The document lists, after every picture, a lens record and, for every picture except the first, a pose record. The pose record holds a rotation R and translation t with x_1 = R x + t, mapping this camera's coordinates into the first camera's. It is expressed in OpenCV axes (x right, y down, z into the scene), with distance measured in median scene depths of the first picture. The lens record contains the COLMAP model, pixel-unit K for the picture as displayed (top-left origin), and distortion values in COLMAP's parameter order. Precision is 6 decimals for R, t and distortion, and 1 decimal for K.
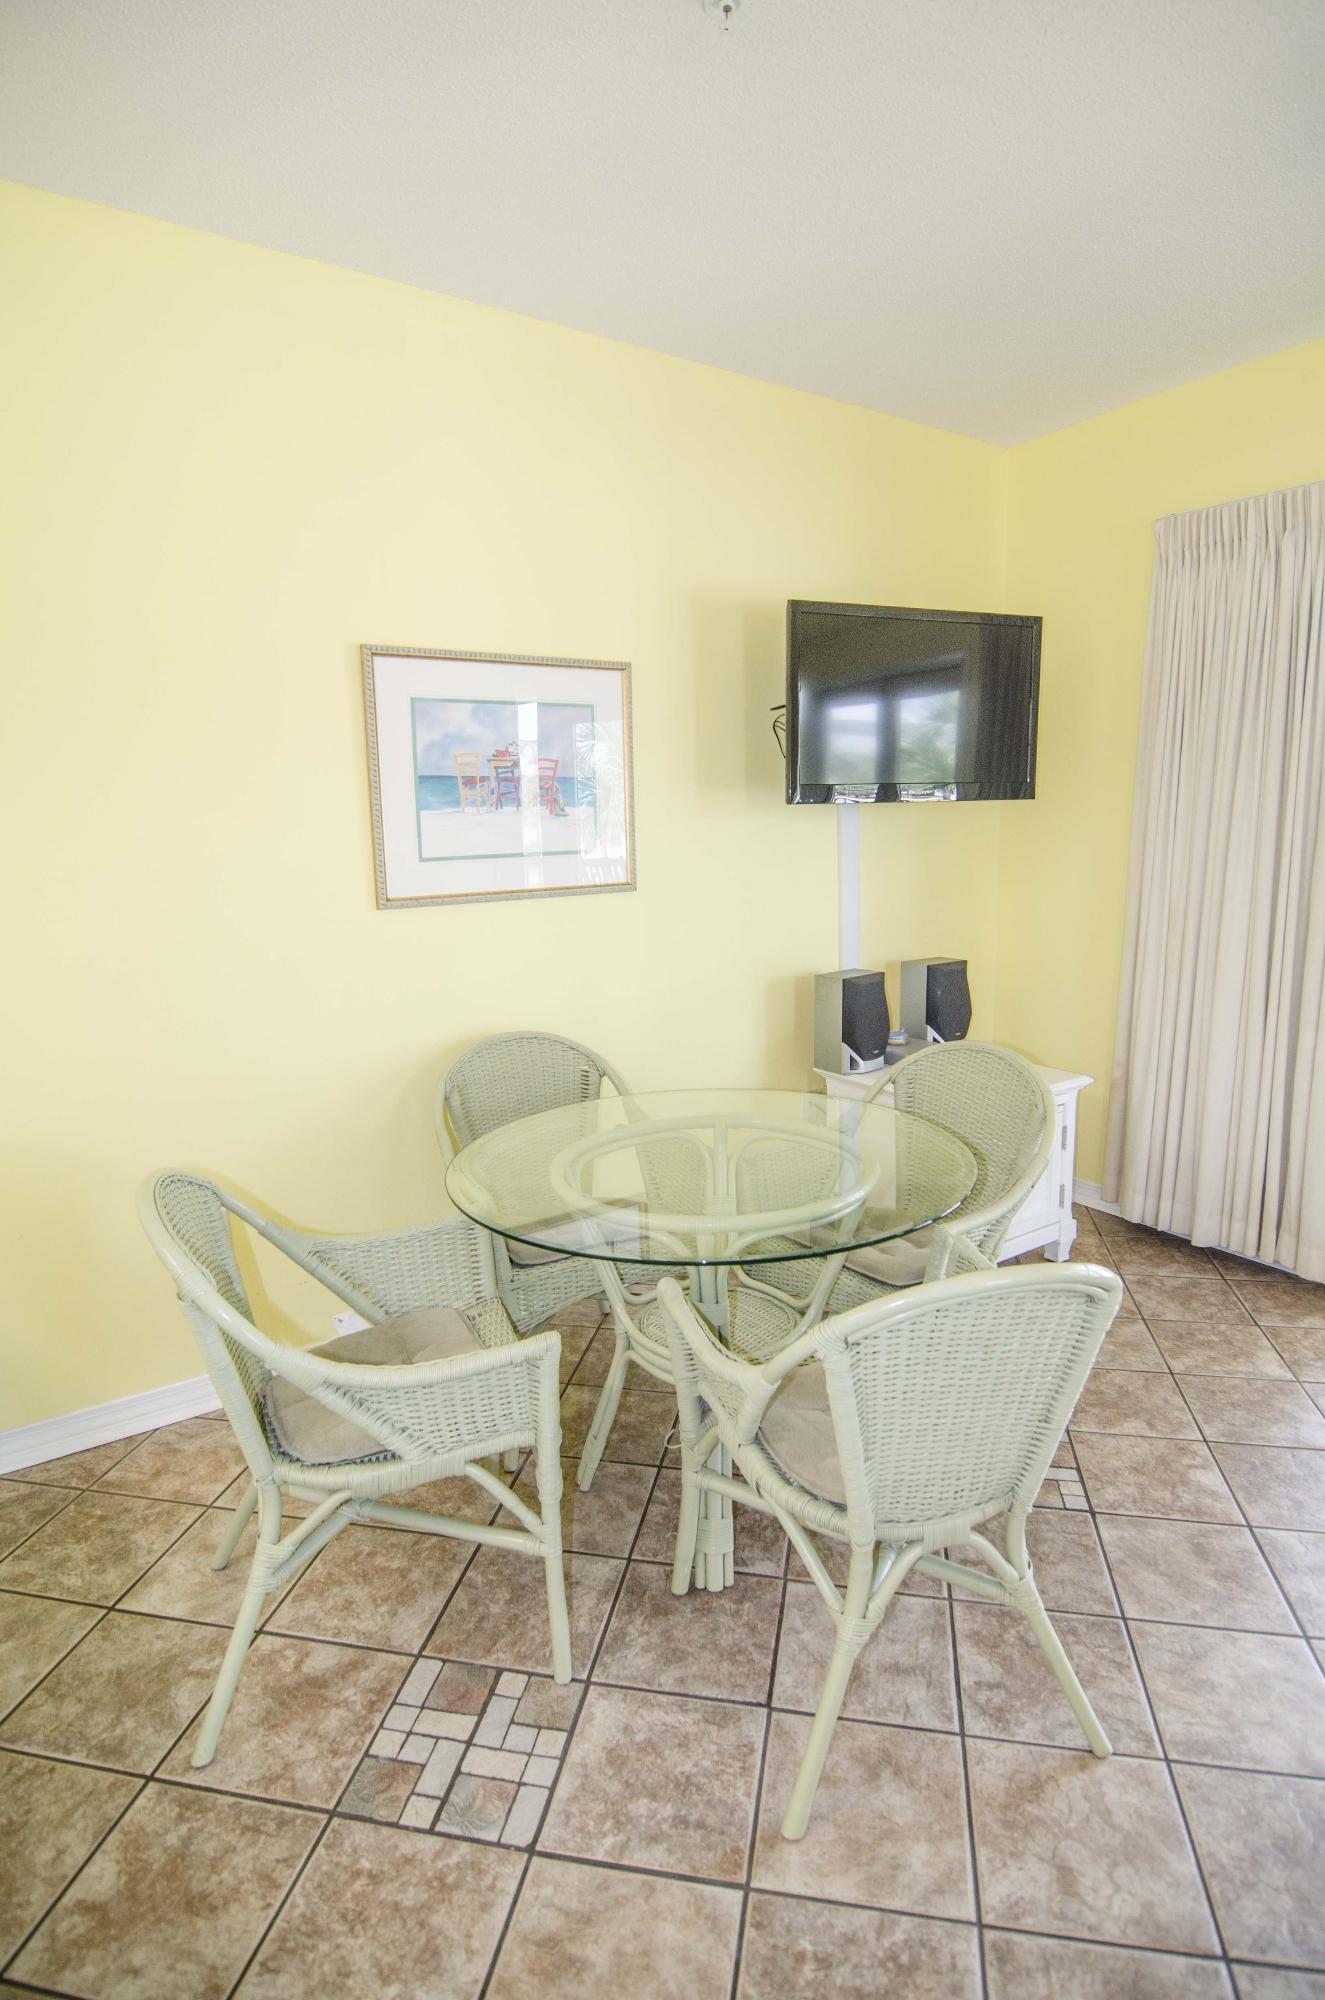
lens RADIAL K [[1060.5, 0, 698.0], [0, 1060.5, 1000.7], [0, 0, 1]] dist [-0.000527, -0.013503]
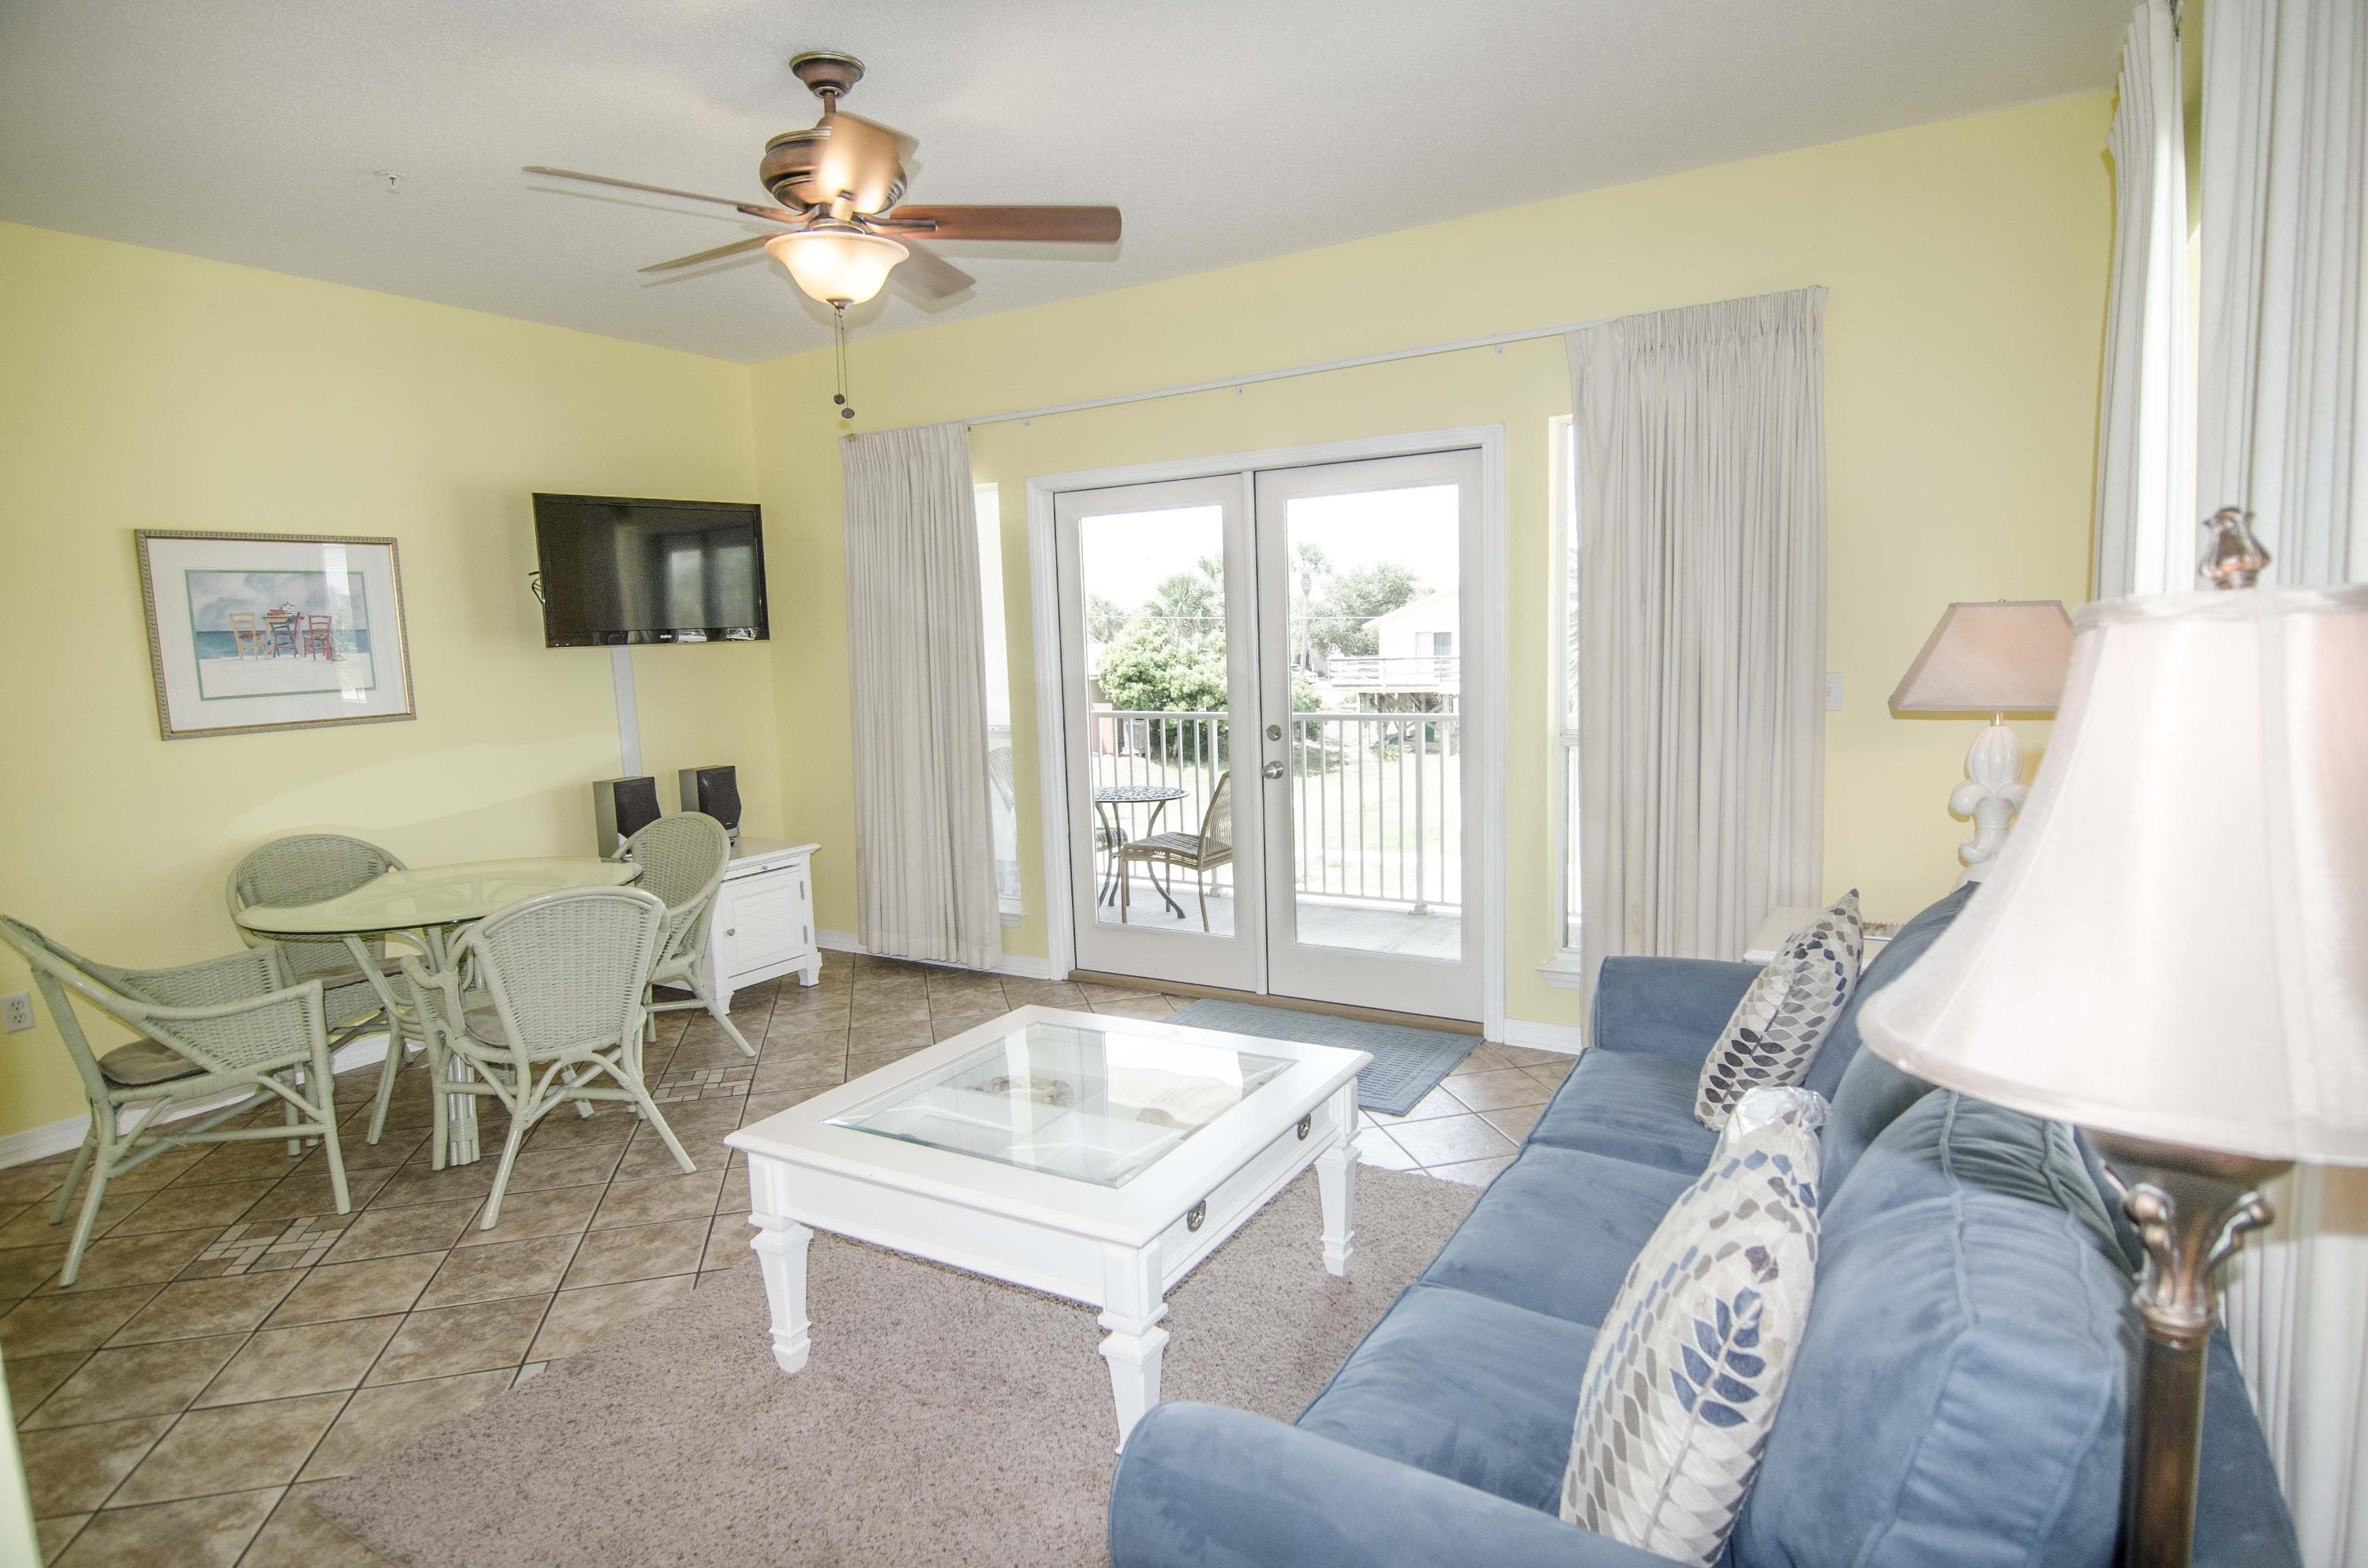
lens RADIAL K [[1255.5, 0, 1203.9], [0, 1255.5, 809.8], [0, 0, 1]] dist [-0.000527, -0.013503]
pose [[0.914312, -0.067559, 0.399335, 0.220448], [0.084081, 0.996170, -0.023979, 0.131160], [-0.396186, 0.055501, 0.916491, -0.803333]]
